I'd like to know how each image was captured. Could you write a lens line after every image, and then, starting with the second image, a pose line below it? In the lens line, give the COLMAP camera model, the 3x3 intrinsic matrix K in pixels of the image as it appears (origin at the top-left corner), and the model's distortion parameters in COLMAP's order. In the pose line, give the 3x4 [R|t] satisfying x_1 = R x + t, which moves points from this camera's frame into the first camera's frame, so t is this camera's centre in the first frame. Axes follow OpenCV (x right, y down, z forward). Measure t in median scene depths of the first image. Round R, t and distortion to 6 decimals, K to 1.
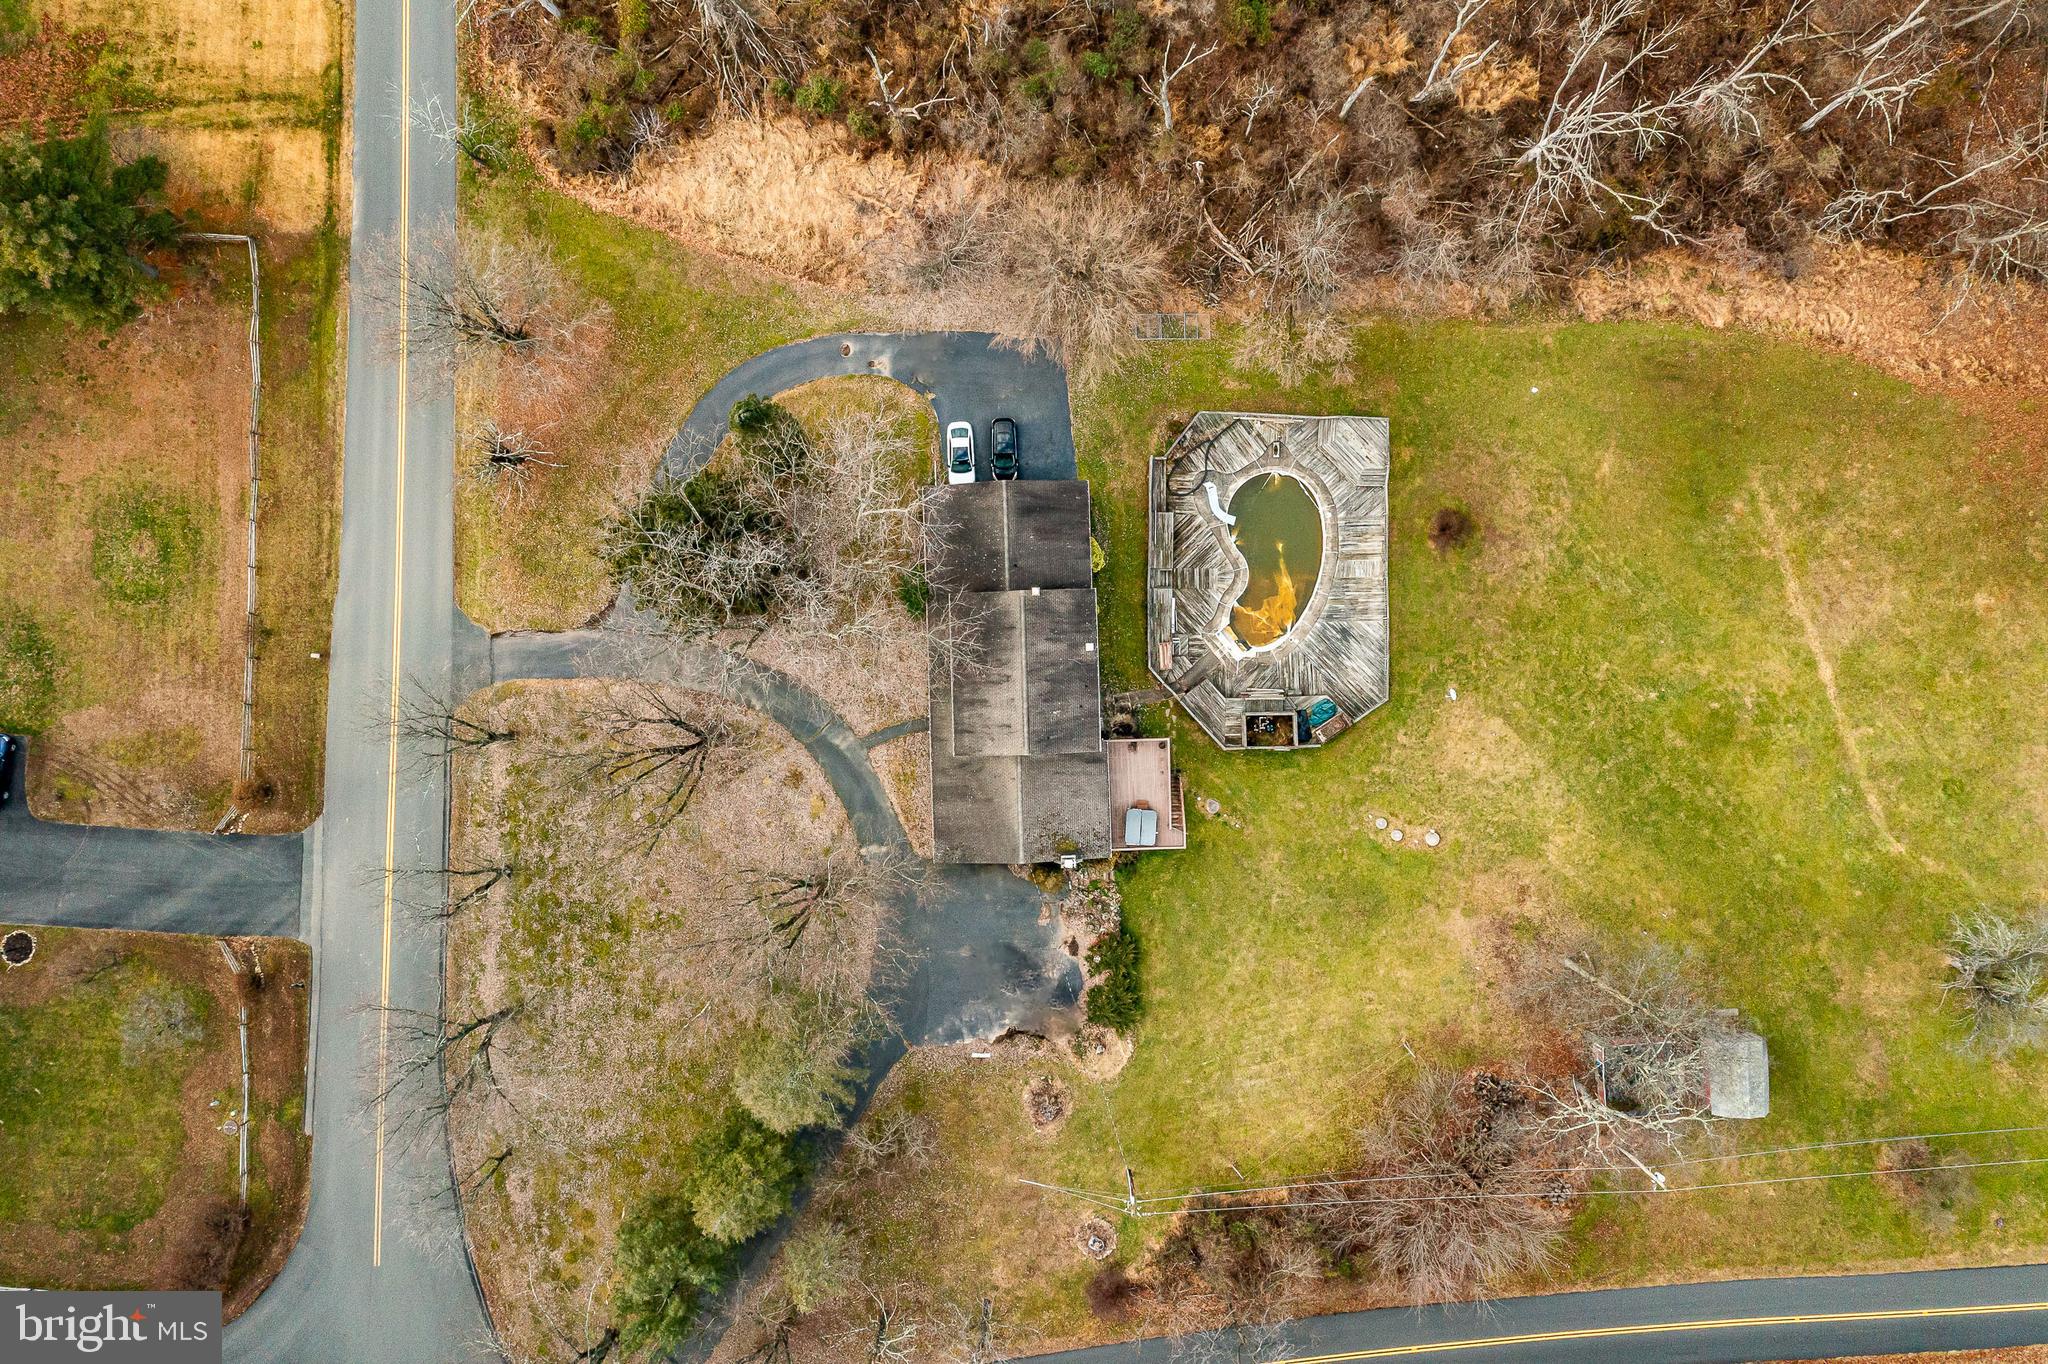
lens RADIAL K [[1629.2, 0, 1021.8], [0, 1629.2, 669.1], [0, 0, 1]] dist [-0.000381, 0.046786]
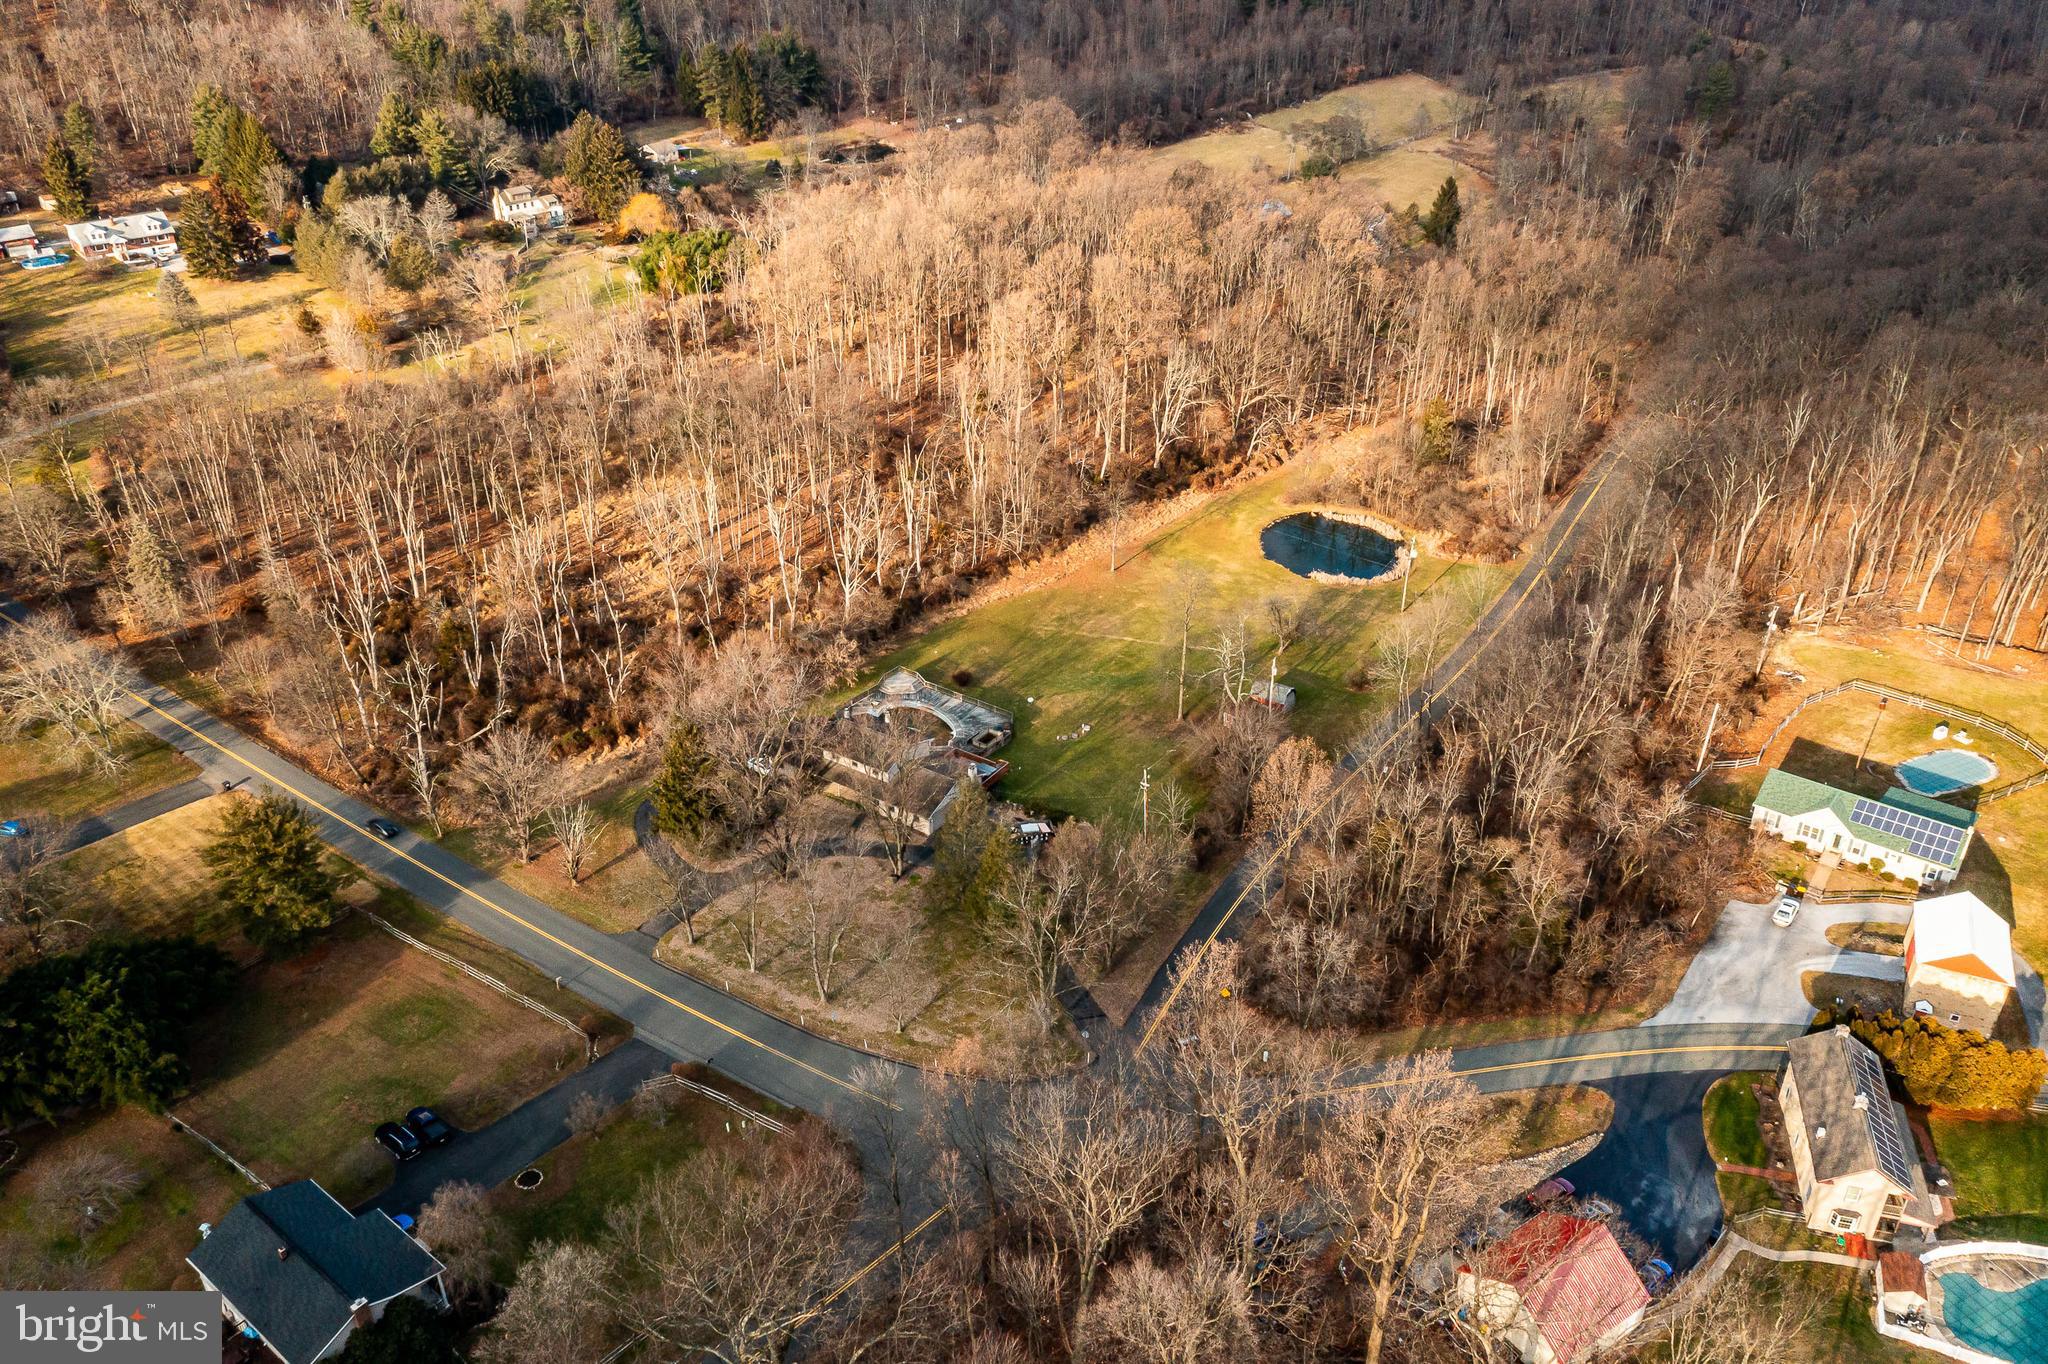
lens RADIAL K [[1622.1, 0, 1019.0], [0, 1622.1, 671.4], [0, 0, 1]] dist [0.009301, 0.014620]
pose [[0.587042, -0.390072, 0.709384, -1.107291], [0.809472, 0.270172, -0.521308, 1.009868], [0.011692, 0.880256, 0.474355, 0.050111]]
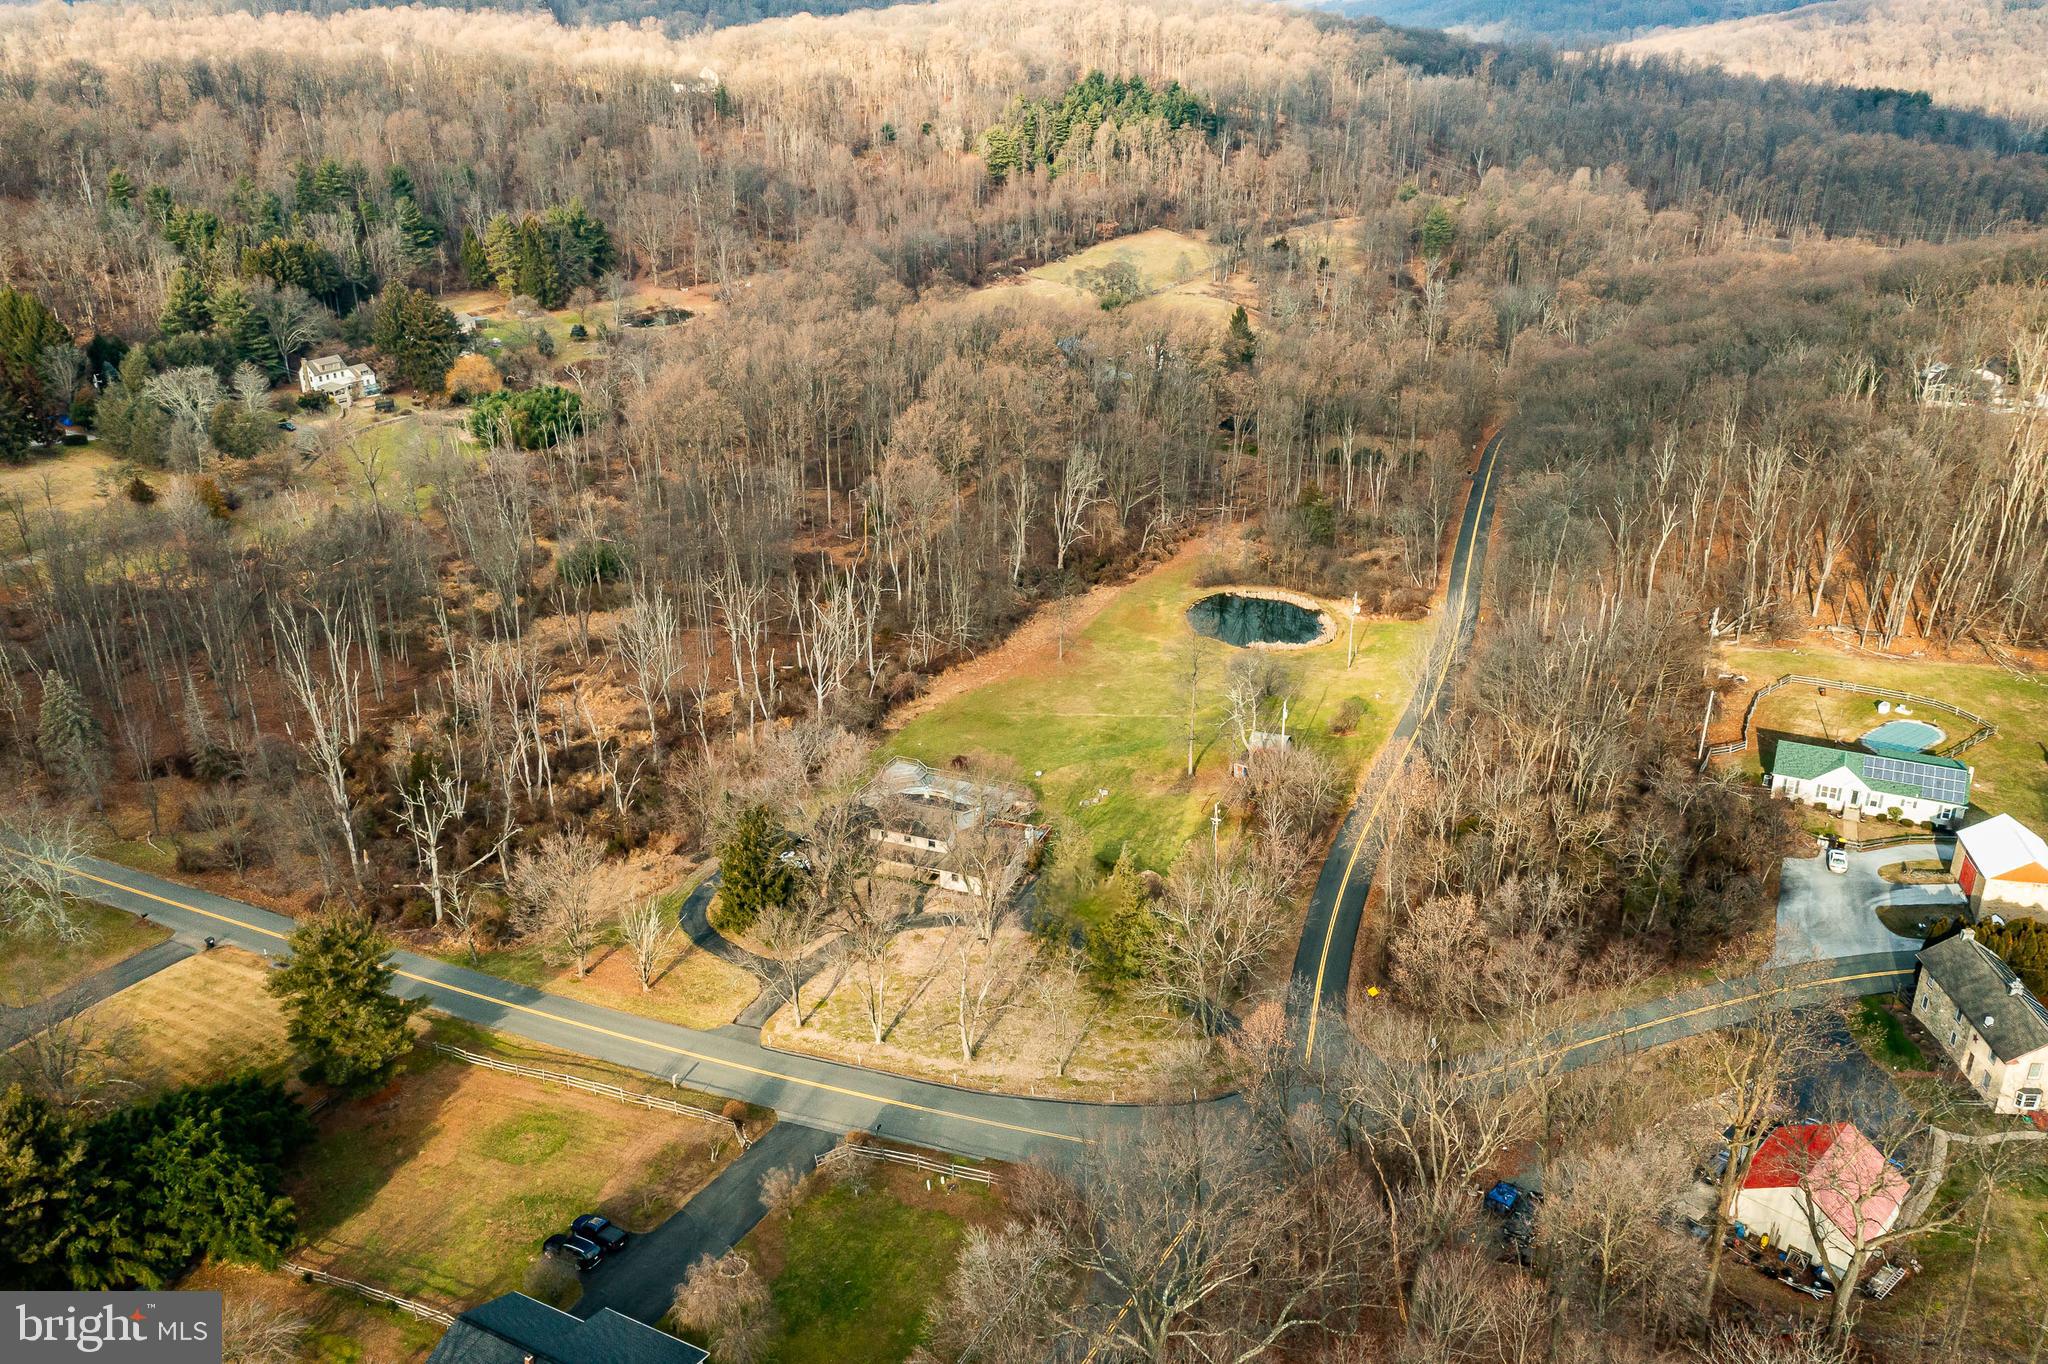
lens RADIAL K [[1629.2, 0, 1021.8], [0, 1629.2, 669.1], [0, 0, 1]] dist [-0.000381, 0.046786]
pose [[0.414394, -0.349519, 0.840306, -1.328552], [0.909671, 0.130820, -0.394188, 0.746039], [0.027847, 0.927751, 0.372158, 0.165314]]
